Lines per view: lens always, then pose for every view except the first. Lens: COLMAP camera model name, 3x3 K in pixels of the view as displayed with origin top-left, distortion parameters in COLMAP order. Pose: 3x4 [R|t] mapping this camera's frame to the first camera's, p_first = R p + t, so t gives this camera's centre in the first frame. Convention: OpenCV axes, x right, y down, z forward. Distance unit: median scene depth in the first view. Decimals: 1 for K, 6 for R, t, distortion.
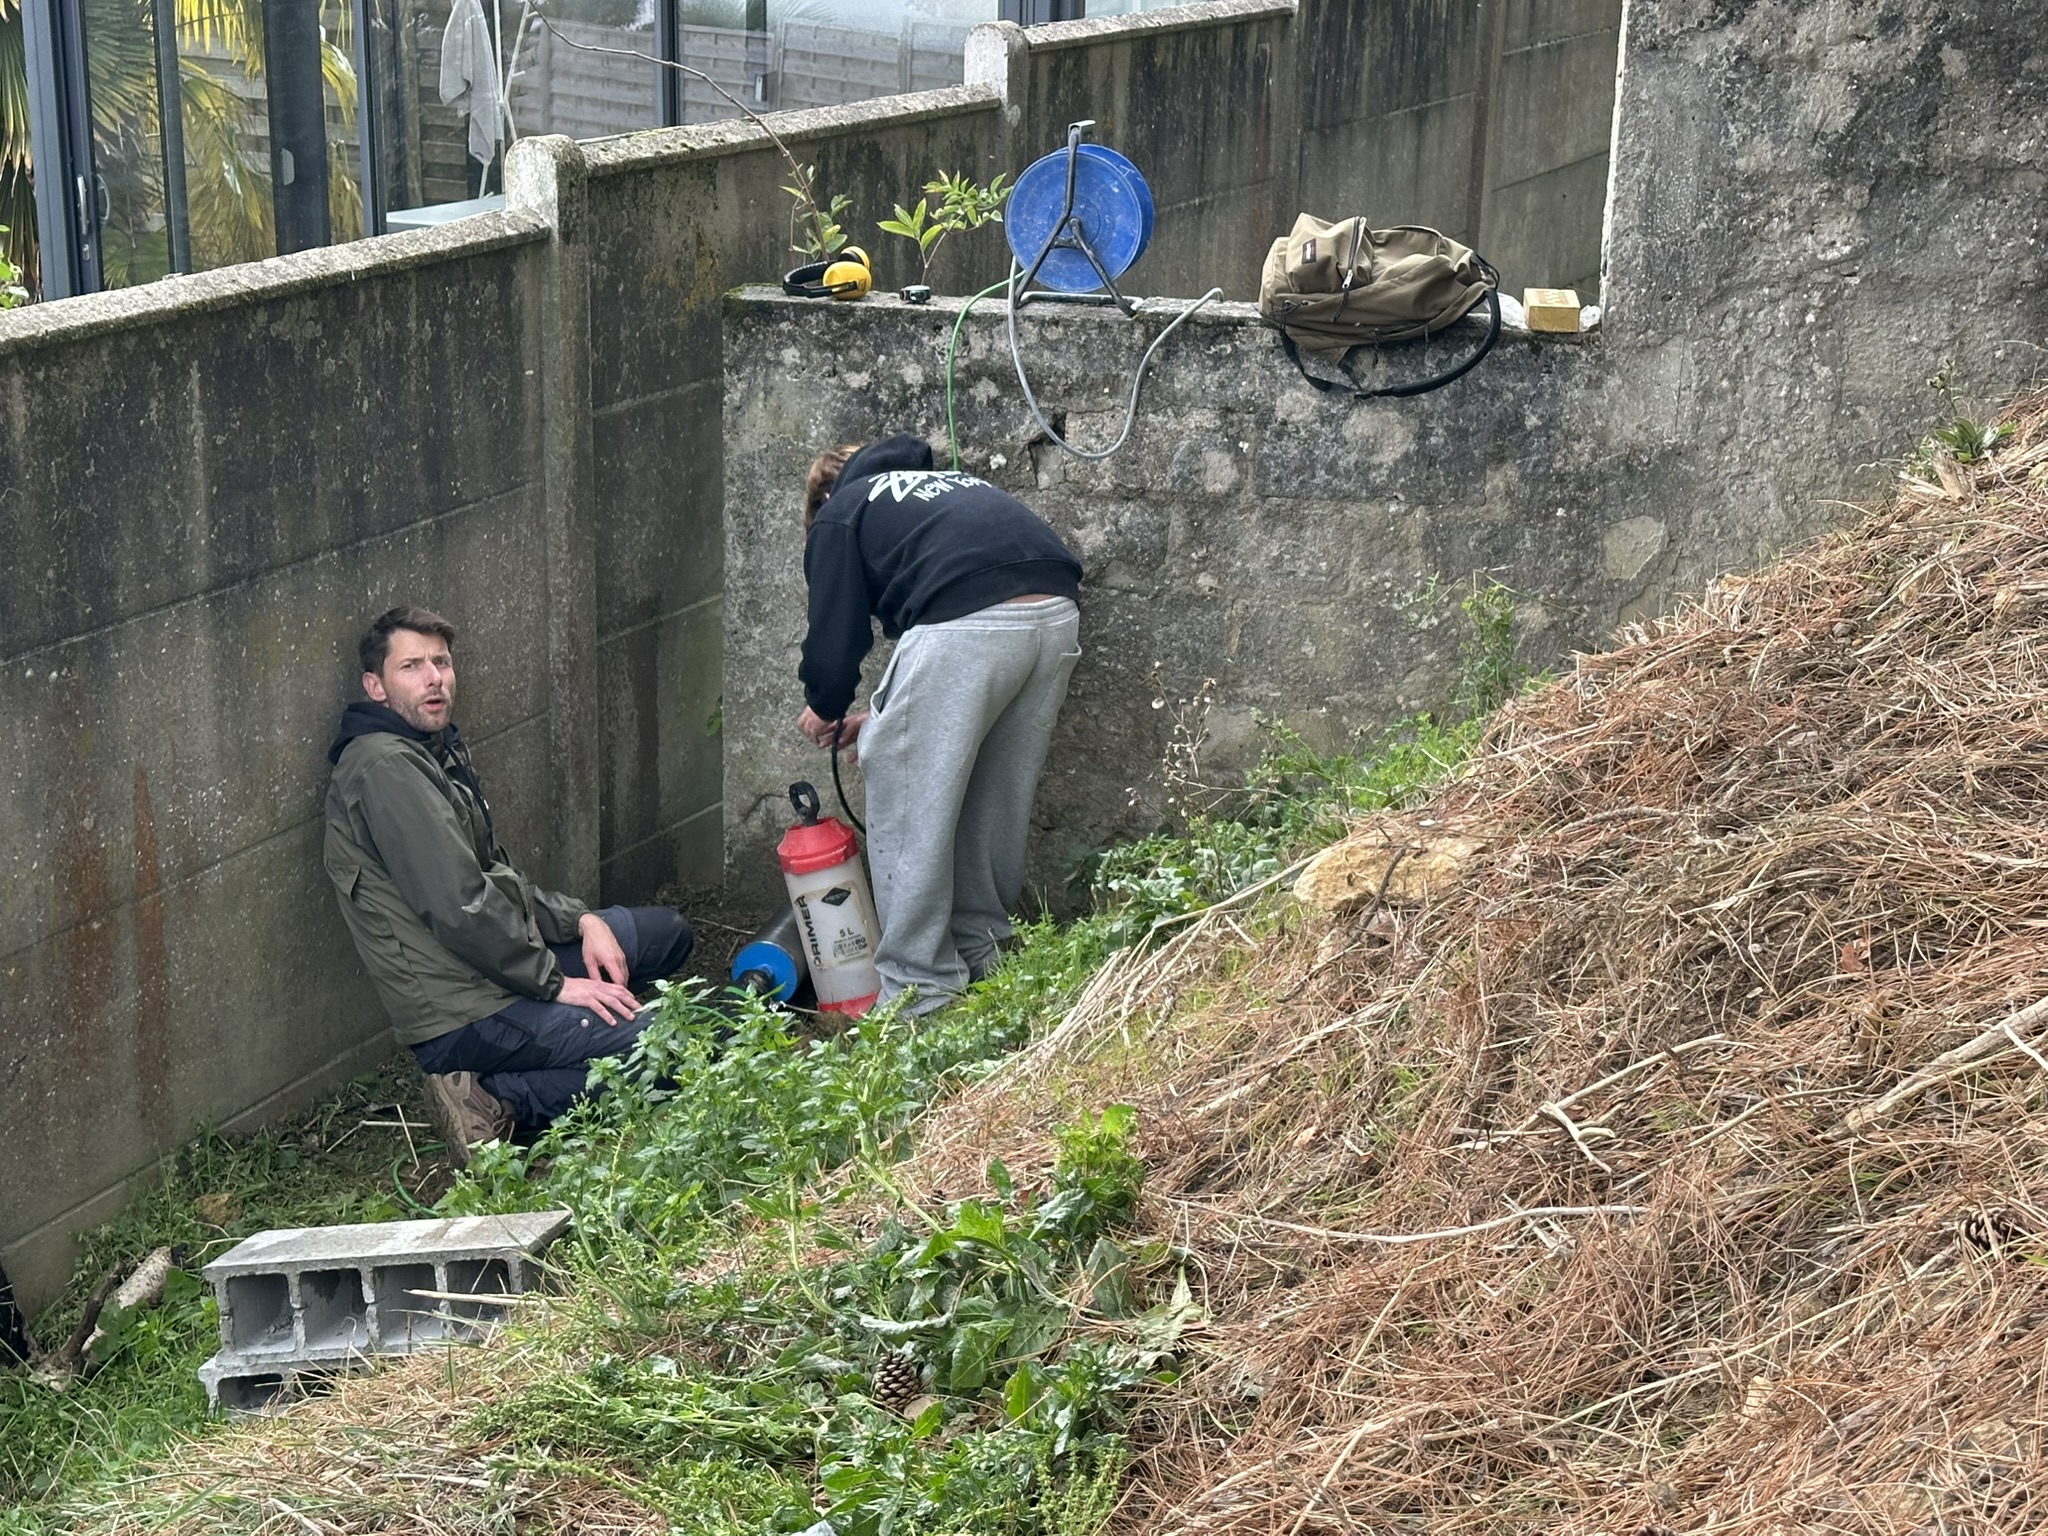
lens RADIAL K [[3244.2, 0, 1032.9], [0, 3244.2, 756.8], [0, 0, 1]] dist [0.157741, -0.005084]
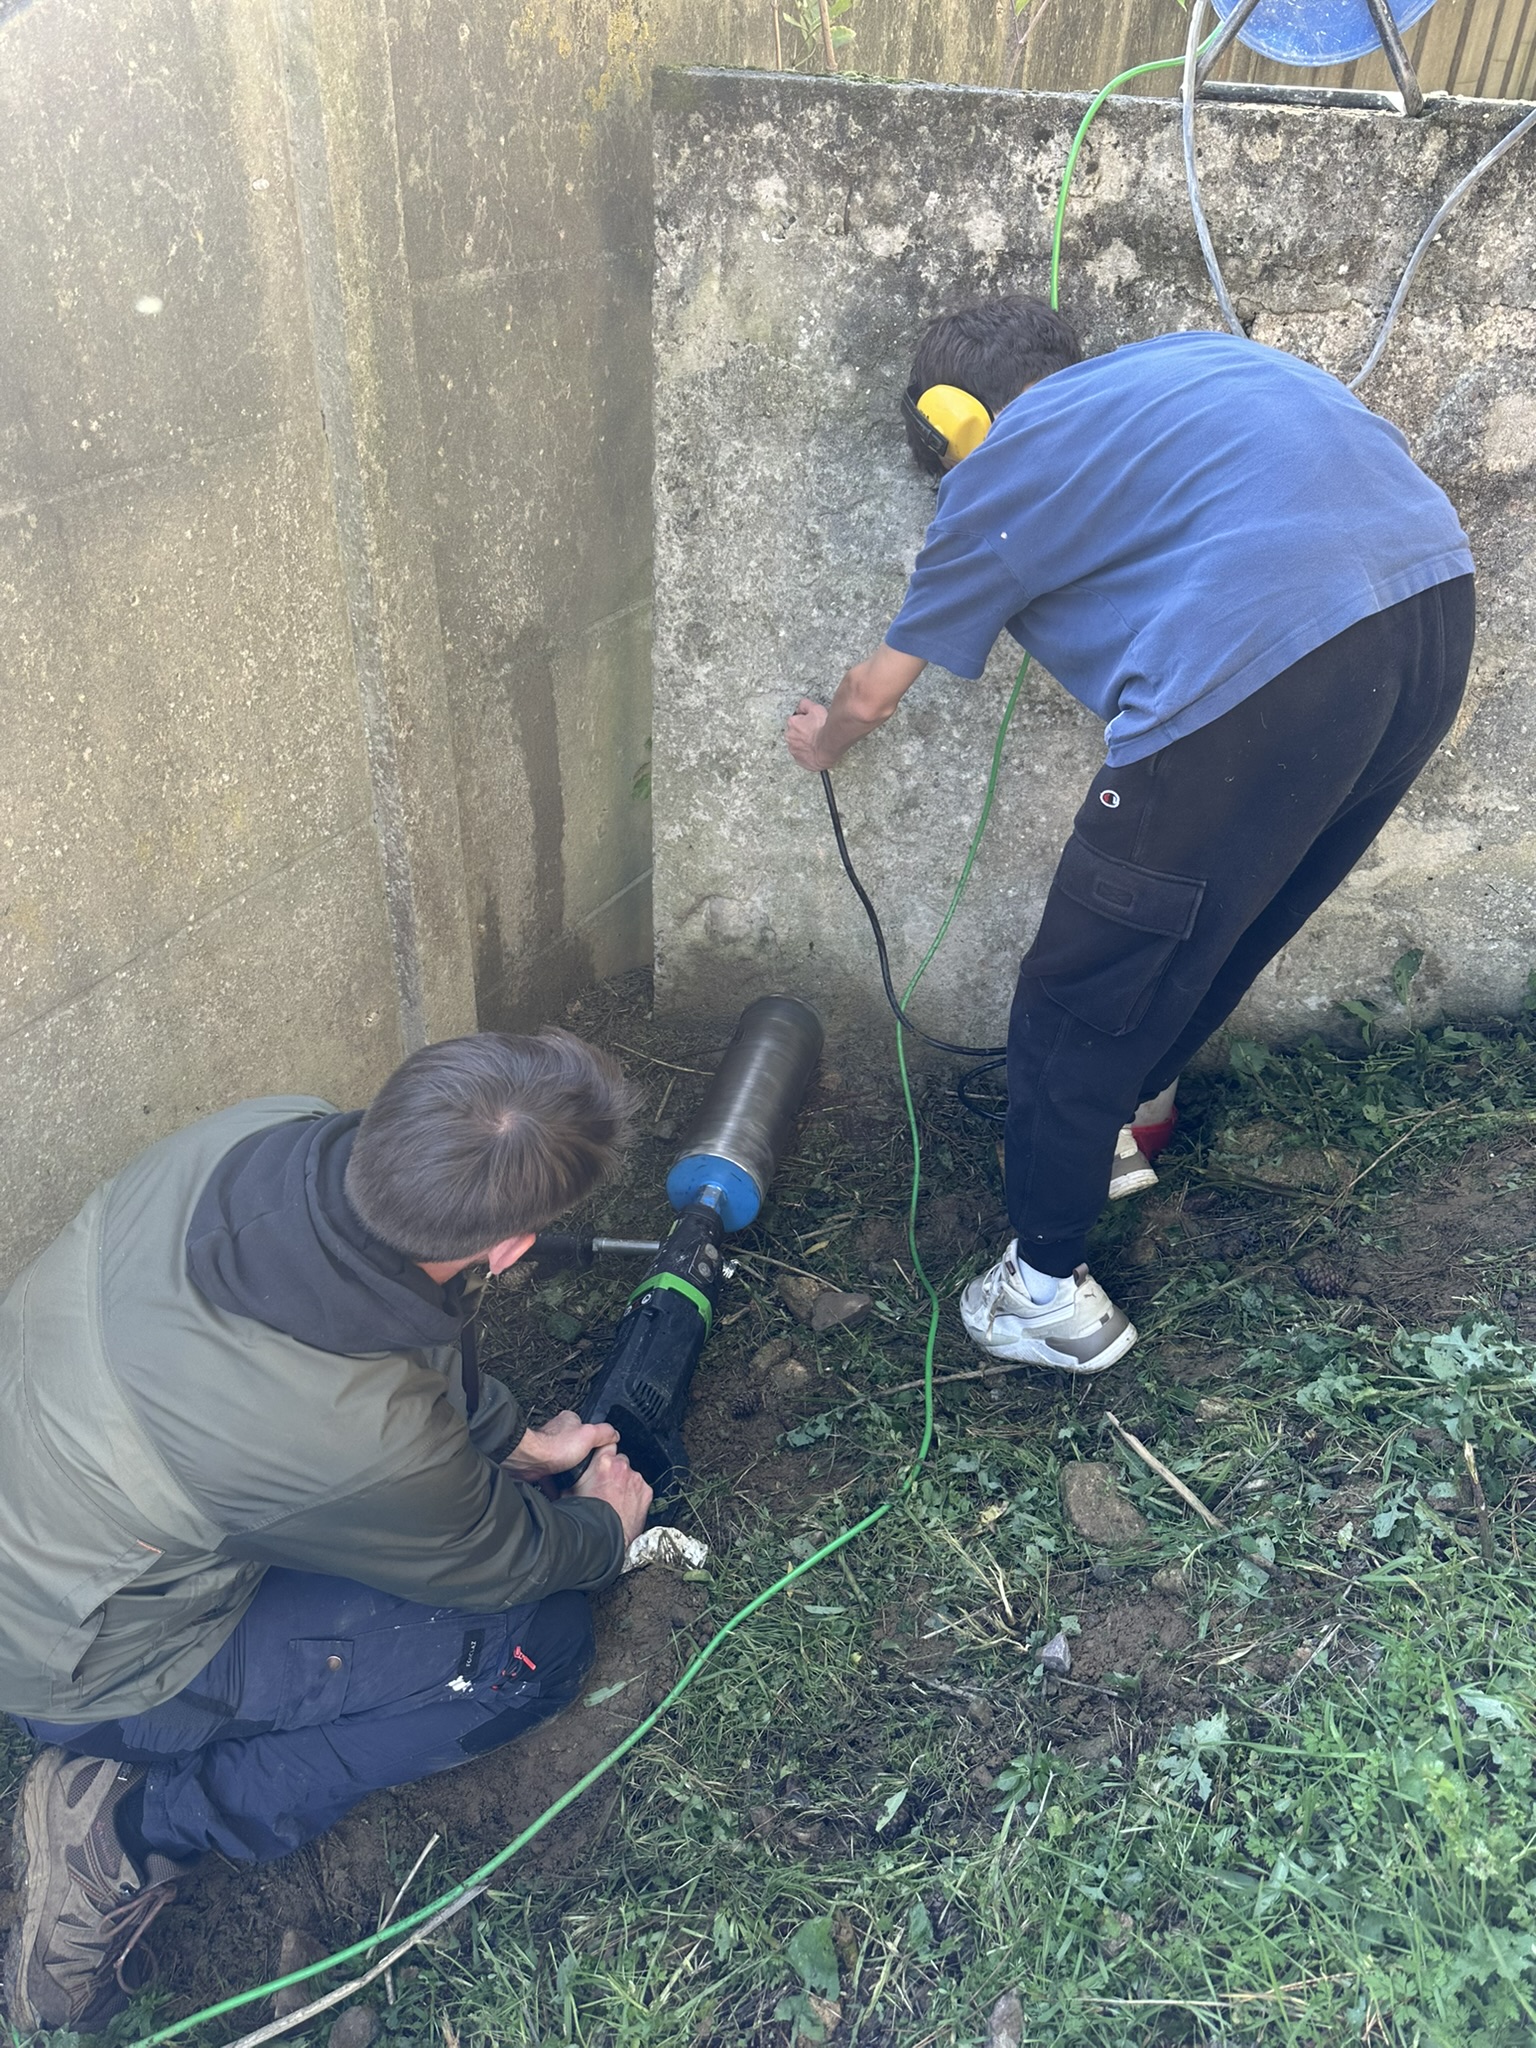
lens RADIAL K [[1456.9, 0, 768.0], [0, 1456.9, 1024.0], [0, 0, 1]] dist [0.040963, -0.048125]
pose [[0.999150, 0.037324, -0.017492, -0.066535], [-0.030152, 0.951151, 0.307250, -0.065060], [0.028105, -0.306462, 0.951468, 0.726692]]
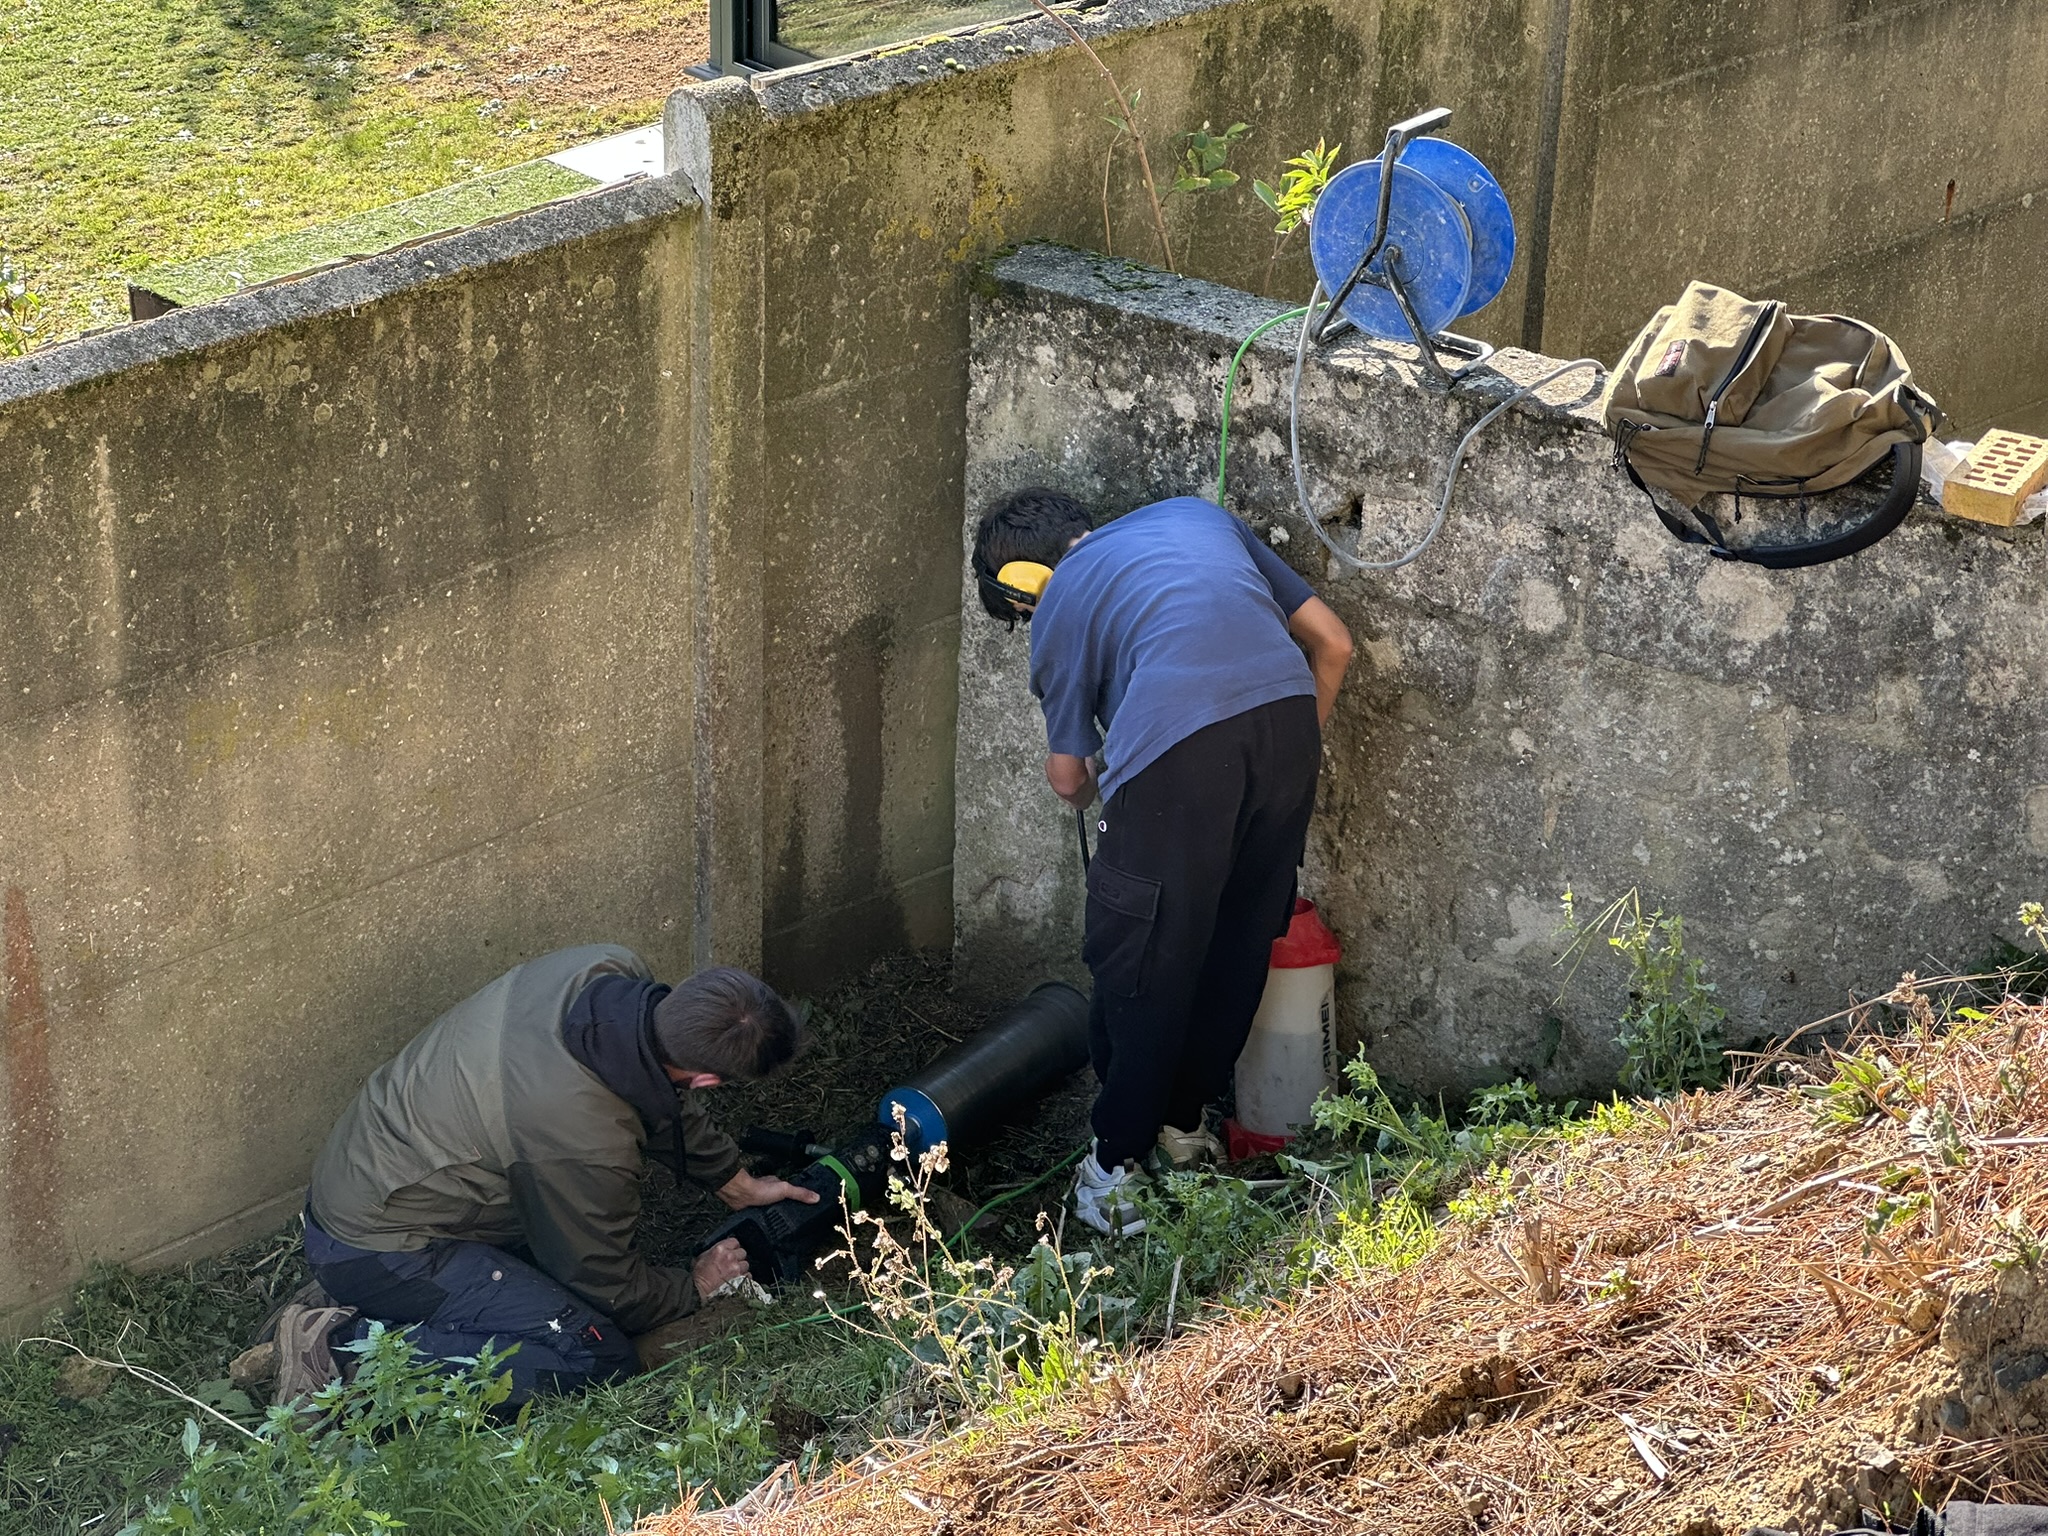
lens RADIAL K [[4718.2, 0, 1000.3], [0, 4718.2, 766.1], [0, 0, 1]] dist [-0.043678, 5.411229]
pose [[0.919548, 0.180130, -0.349262, 0.328859], [-0.117376, 0.974084, 0.193346, -0.248148], [0.375038, -0.136796, 0.916860, -0.037076]]
